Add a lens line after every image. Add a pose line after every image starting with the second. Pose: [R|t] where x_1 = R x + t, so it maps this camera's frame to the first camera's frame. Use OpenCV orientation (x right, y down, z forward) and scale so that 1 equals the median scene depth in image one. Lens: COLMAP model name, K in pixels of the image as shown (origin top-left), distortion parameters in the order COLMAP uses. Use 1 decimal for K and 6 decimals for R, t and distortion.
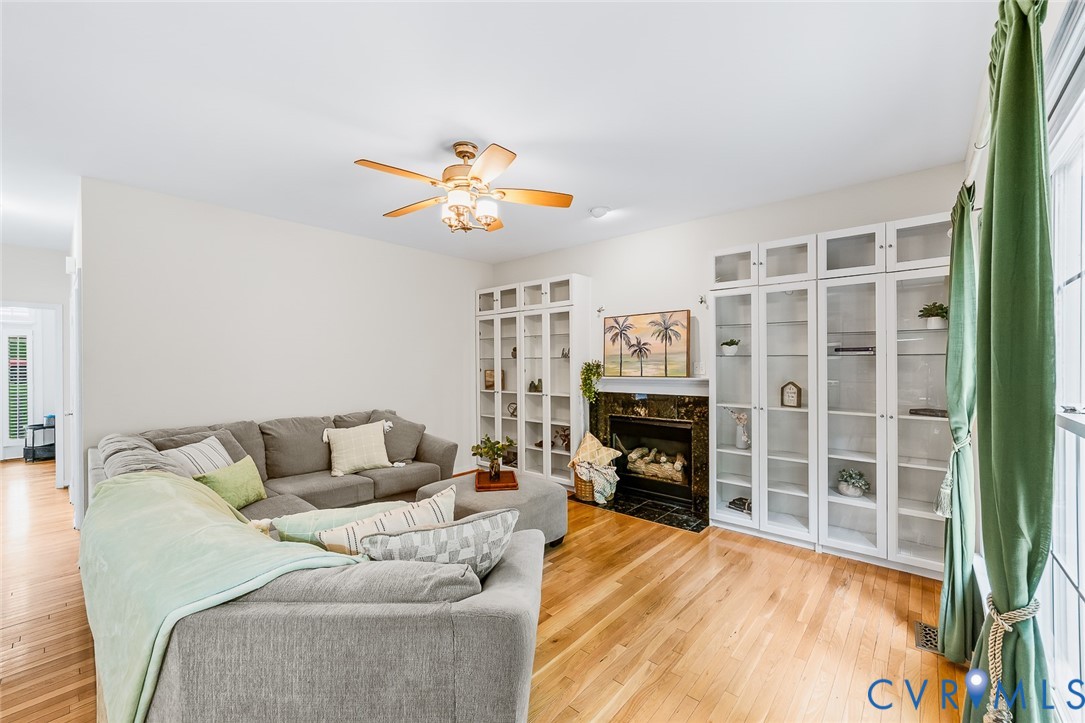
lens RADIAL K [[435.7, 0, 544.6], [0, 435.7, 364.2], [0, 0, 1]] dist [-0.009146, 0.004446]
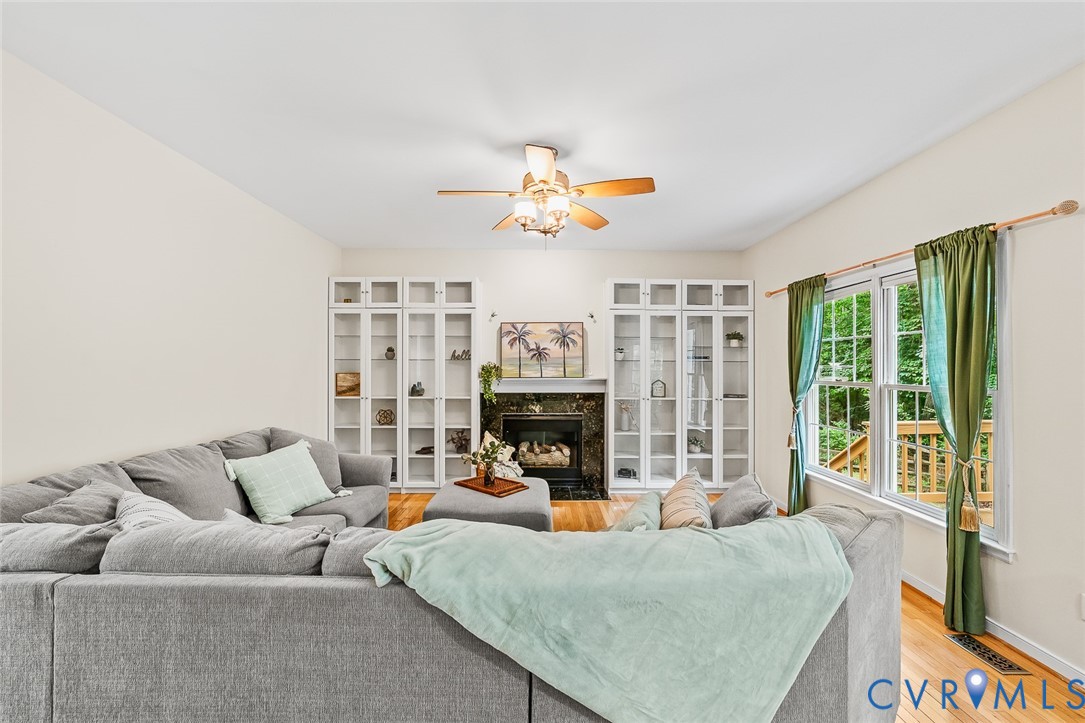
lens RADIAL K [[435.7, 0, 545.3], [0, 435.7, 362.9], [0, 0, 1]] dist [-0.009146, 0.004446]
pose [[0.746155, 0.008386, 0.665719, -0.522876], [-0.003346, 0.999955, -0.008845, 0.000295], [-0.665764, 0.004372, 0.746150, 0.148161]]
